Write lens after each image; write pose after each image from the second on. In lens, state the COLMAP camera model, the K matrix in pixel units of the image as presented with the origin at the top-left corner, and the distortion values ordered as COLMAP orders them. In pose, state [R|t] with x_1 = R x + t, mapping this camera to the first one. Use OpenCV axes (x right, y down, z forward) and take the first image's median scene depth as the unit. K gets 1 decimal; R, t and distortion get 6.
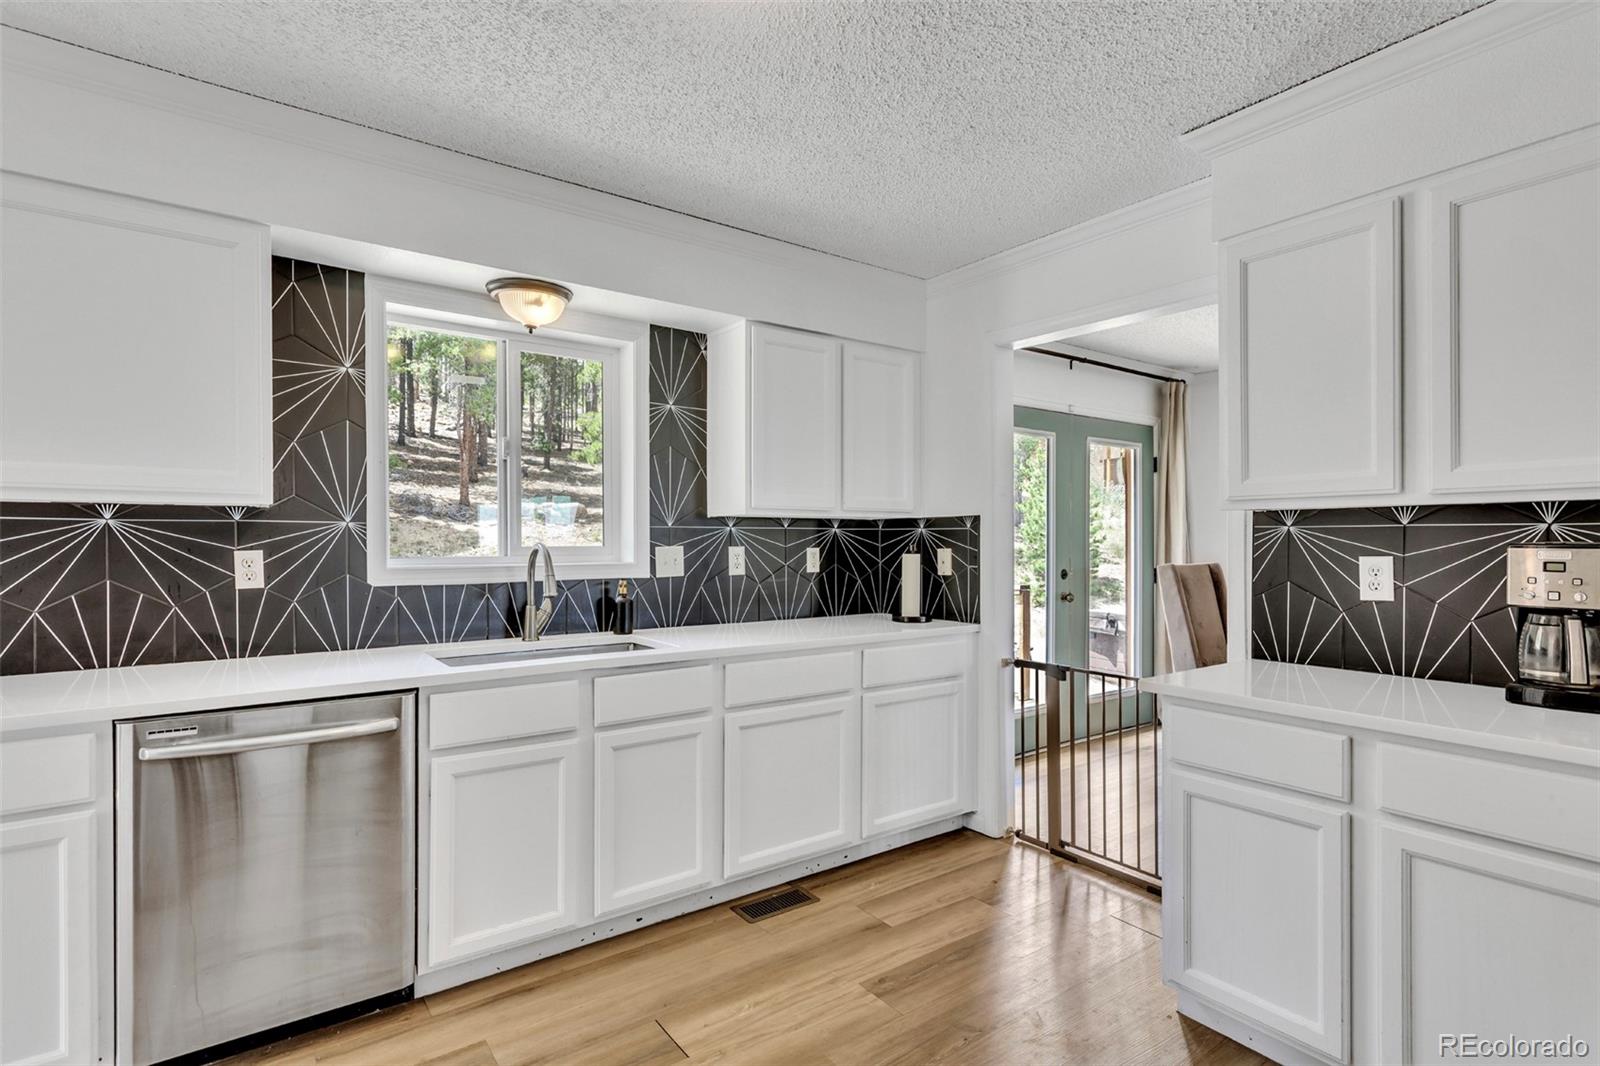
lens RADIAL K [[781.9, 0, 787.8], [0, 781.9, 544.6], [0, 0, 1]] dist [-0.002318, 0.002180]
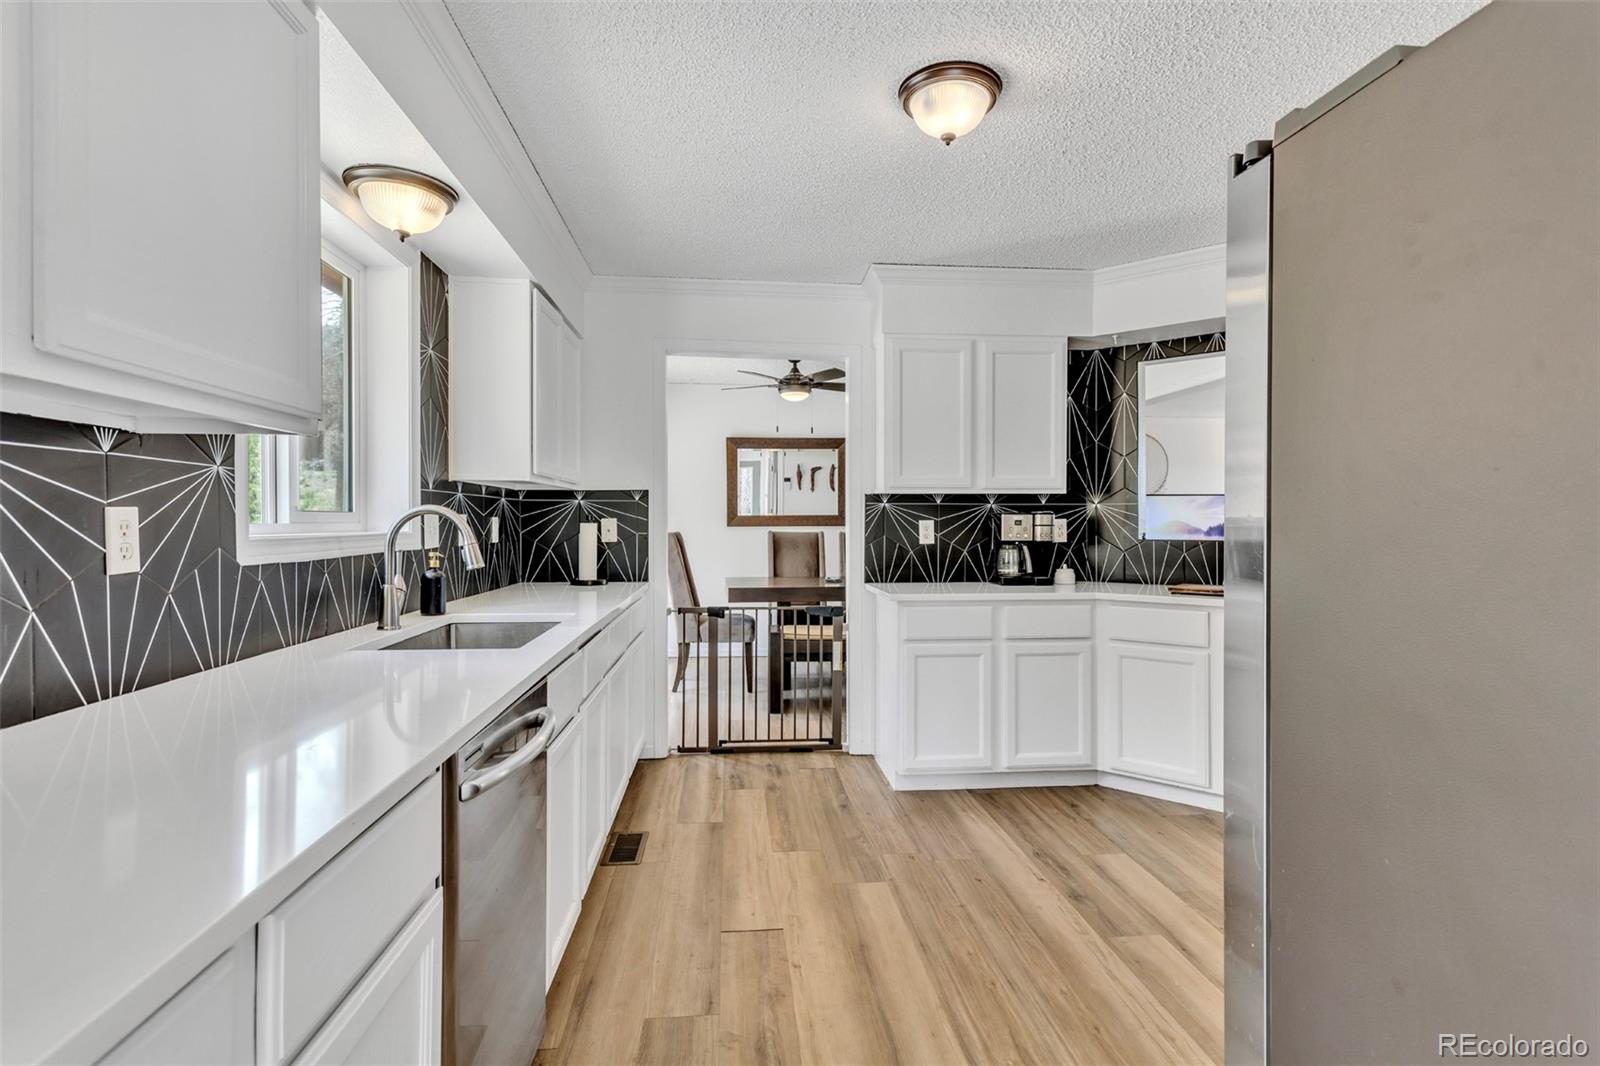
lens RADIAL K [[781.9, 0, 795.4], [0, 781.9, 522.6], [0, 0, 1]] dist [-0.002318, 0.002180]
pose [[0.510062, 0.000520, 0.860138, -0.820619], [0.003055, 0.999992, -0.002416, 0.019413], [-0.860132, 0.003860, 0.510056, 0.256141]]
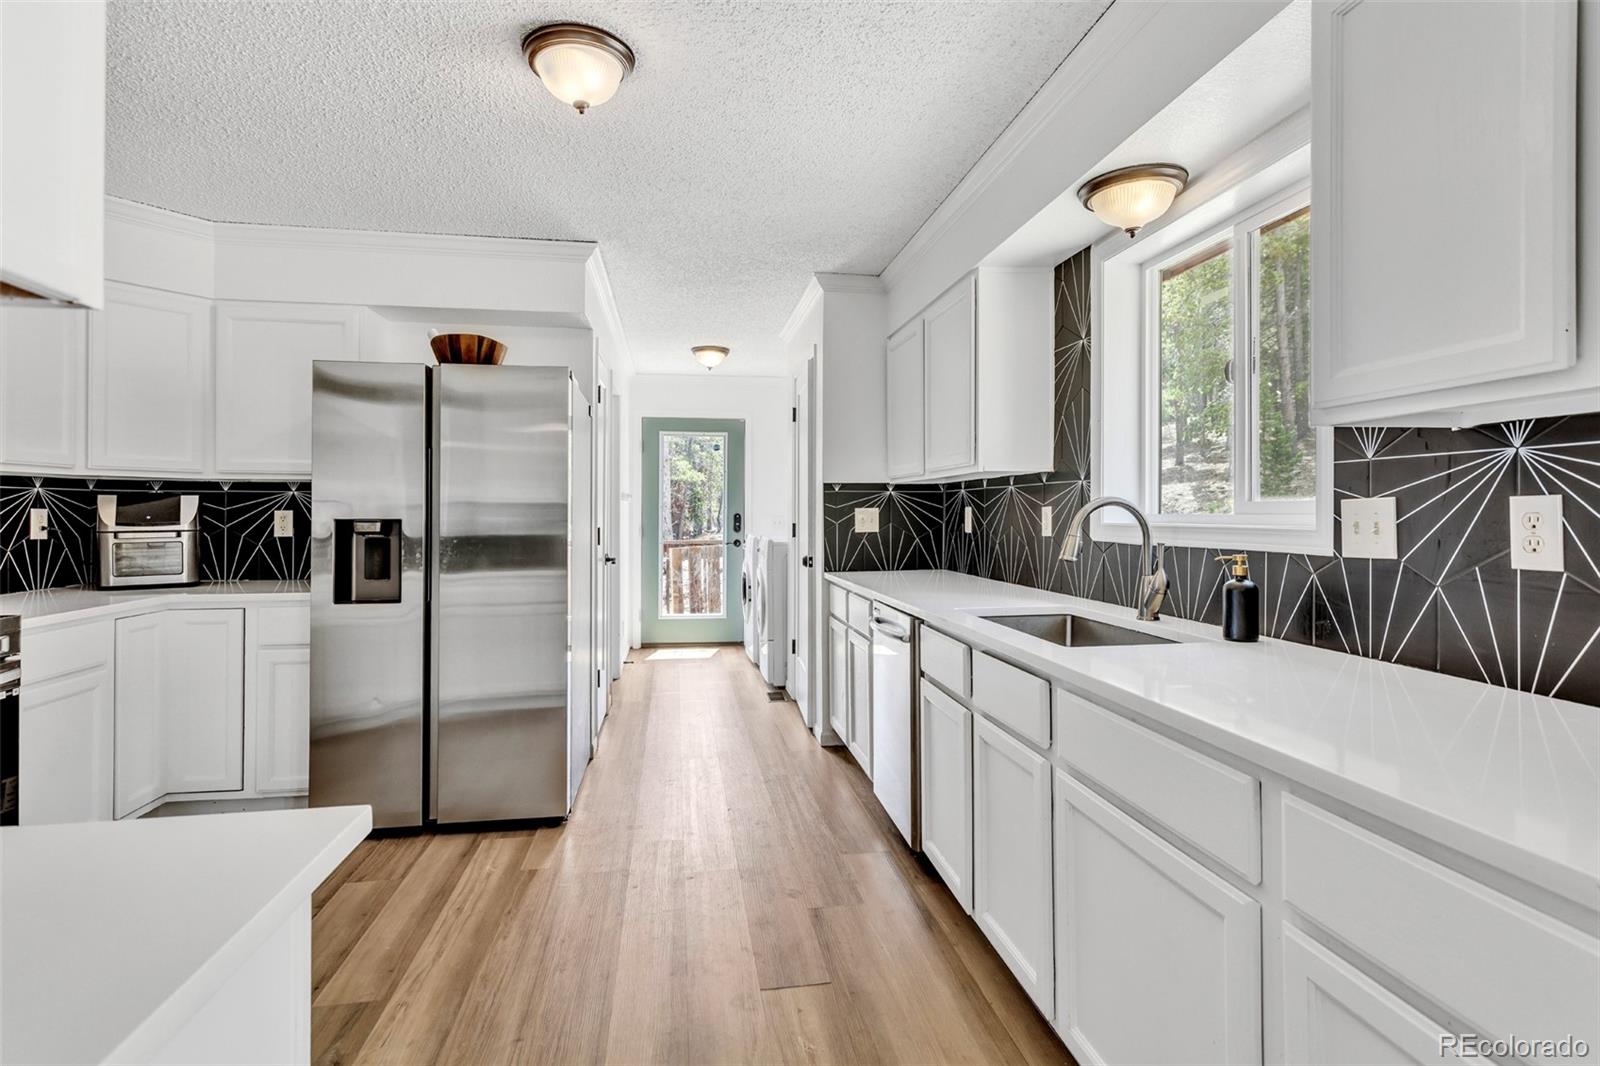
lens RADIAL K [[781.9, 0, 808.0], [0, 781.9, 505.1], [0, 0, 1]] dist [-0.002318, 0.002180]
pose [[-0.435062, -0.005102, -0.900386, 0.553328], [-0.000300, 0.999985, -0.005521, 0.011793], [0.900401, -0.002132, -0.435057, 1.066238]]
